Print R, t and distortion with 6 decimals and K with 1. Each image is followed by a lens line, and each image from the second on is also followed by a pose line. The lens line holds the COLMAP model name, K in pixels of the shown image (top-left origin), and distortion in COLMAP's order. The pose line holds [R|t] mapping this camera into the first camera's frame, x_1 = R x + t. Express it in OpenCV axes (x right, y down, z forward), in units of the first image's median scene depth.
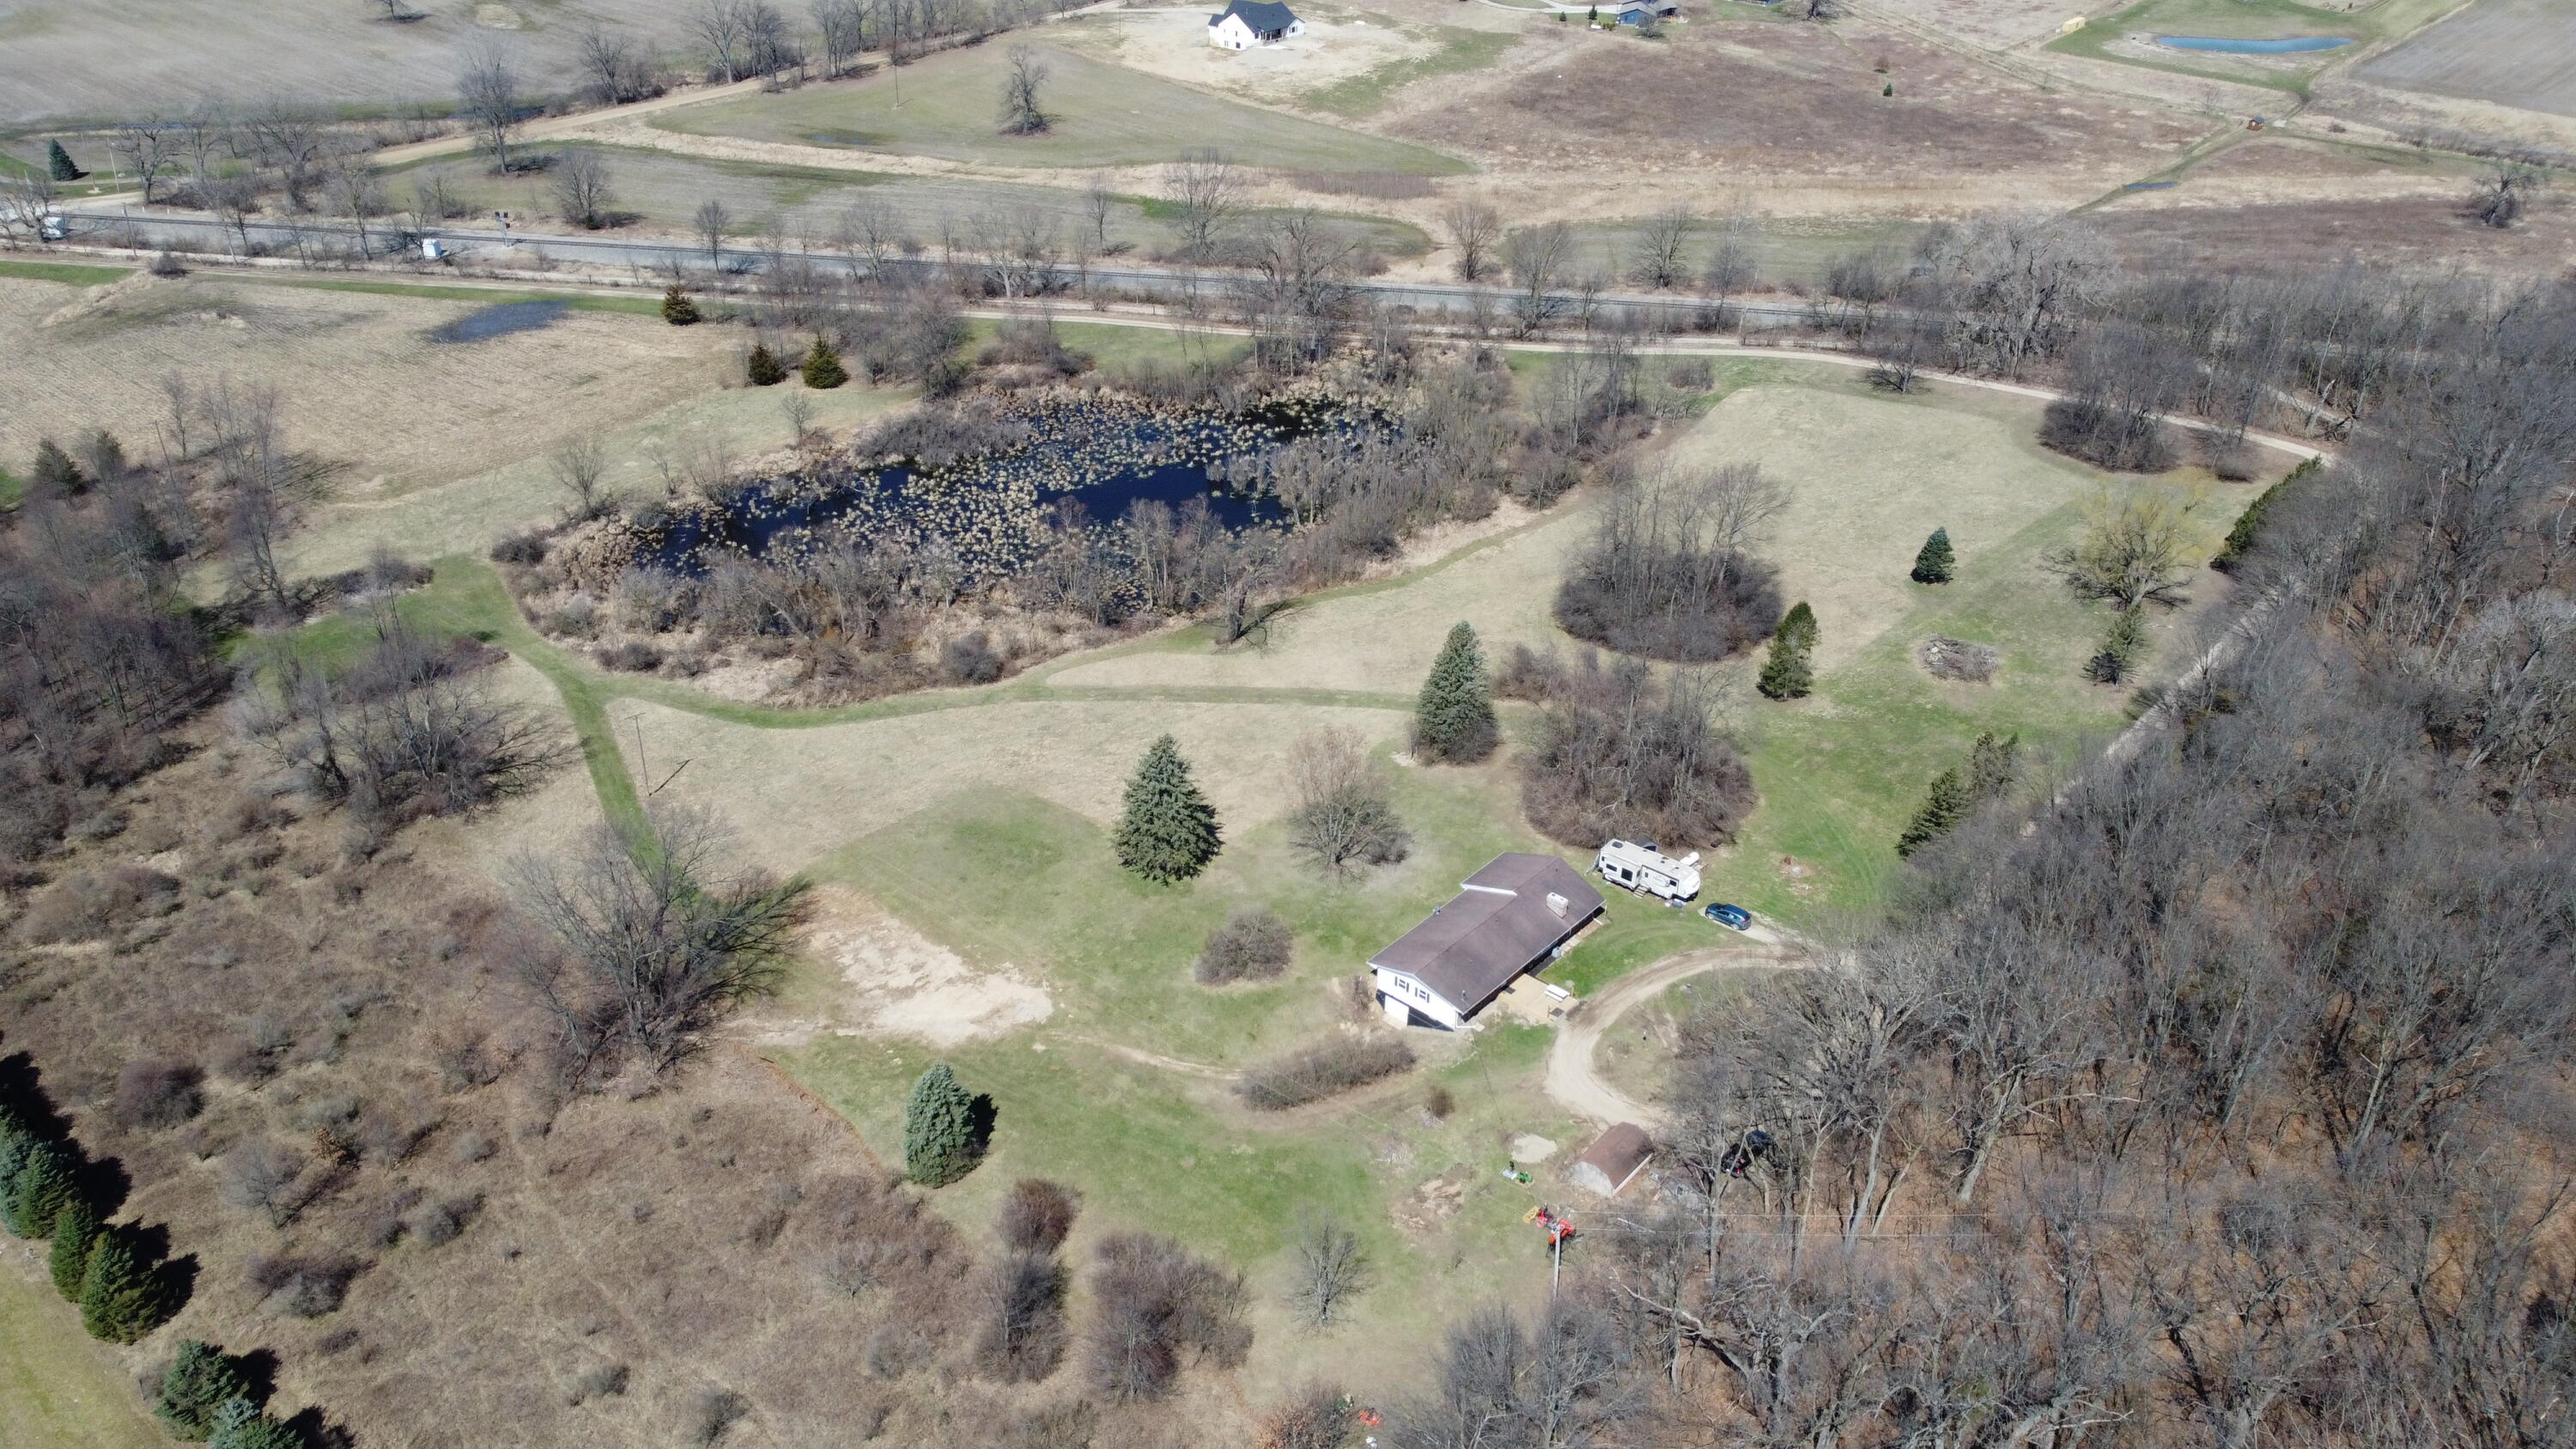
lens RADIAL K [[1945.0, 0, 1280.4], [0, 1945.0, 713.6], [0, 0, 1]] dist [0.005035, -0.009058]
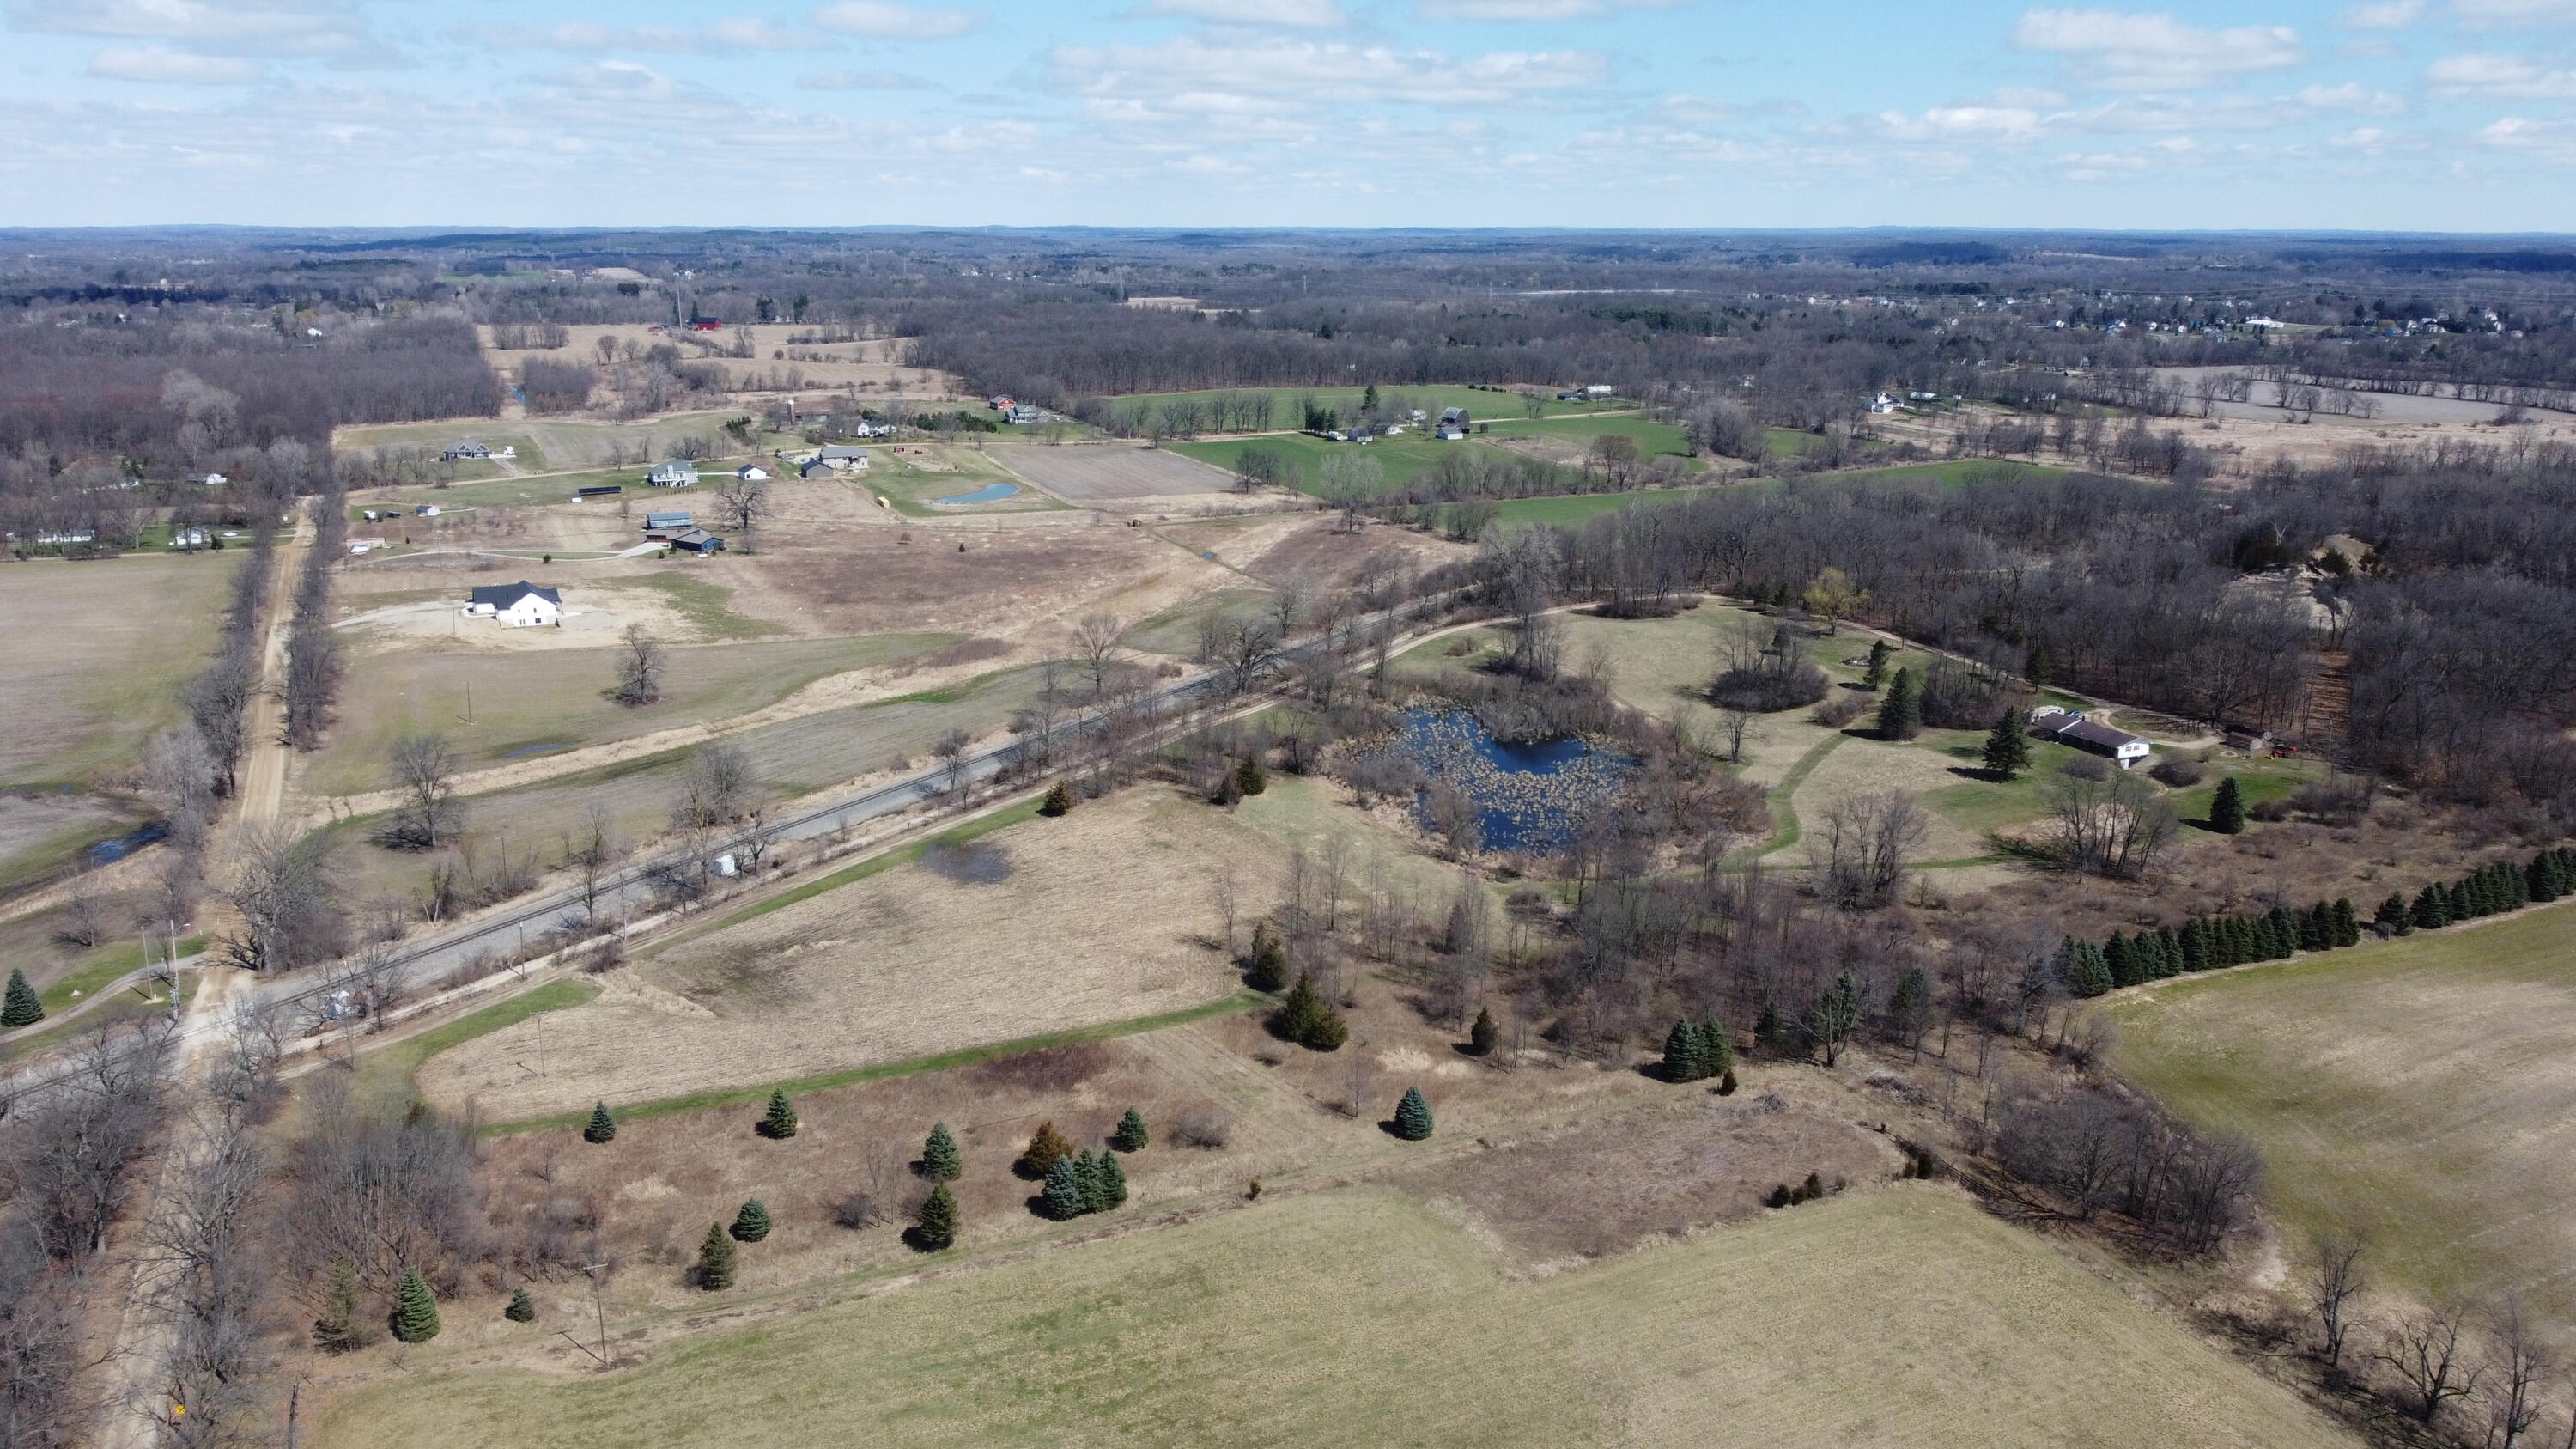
lens RADIAL K [[1945.0, 0, 1274.9], [0, 1945.0, 734.8], [0, 0, 1]] dist [0.005035, -0.009058]
pose [[0.426291, -0.249772, 0.869419, -1.464247], [0.462115, 0.886376, 0.028061, -0.254739], [-0.777641, 0.389809, 0.493277, 0.375806]]
